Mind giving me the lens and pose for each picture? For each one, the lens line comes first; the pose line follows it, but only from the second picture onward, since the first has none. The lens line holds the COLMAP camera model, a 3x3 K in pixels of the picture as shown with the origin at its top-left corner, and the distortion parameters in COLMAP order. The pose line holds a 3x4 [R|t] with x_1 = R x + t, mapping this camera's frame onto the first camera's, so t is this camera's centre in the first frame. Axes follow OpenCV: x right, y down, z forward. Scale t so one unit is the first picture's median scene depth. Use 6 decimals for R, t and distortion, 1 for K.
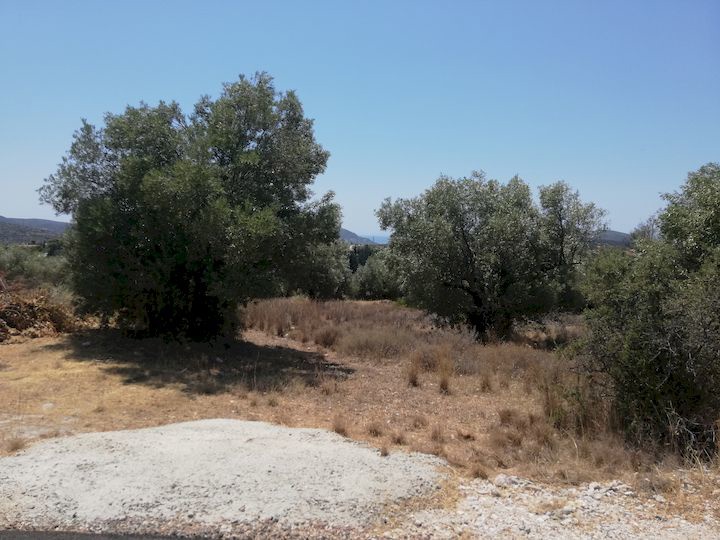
lens RADIAL K [[535.6, 0, 354.0], [0, 535.6, 275.4], [0, 0, 1]] dist [0.056401, -0.083647]
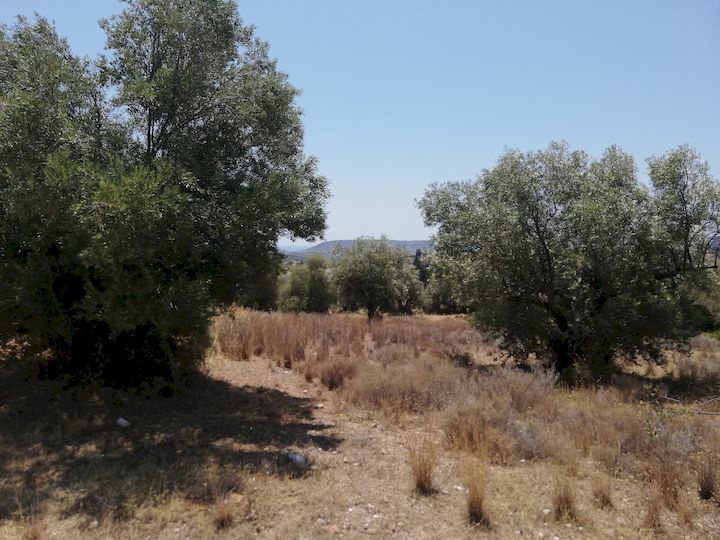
lens RADIAL K [[535.6, 0, 362.6], [0, 535.6, 262.0], [0, 0, 1]] dist [0.056401, -0.083647]
pose [[0.989896, -0.010937, -0.141374, 0.074855], [0.004220, 0.998851, -0.047728, 0.001421], [0.141733, 0.046649, 0.988805, 0.261502]]
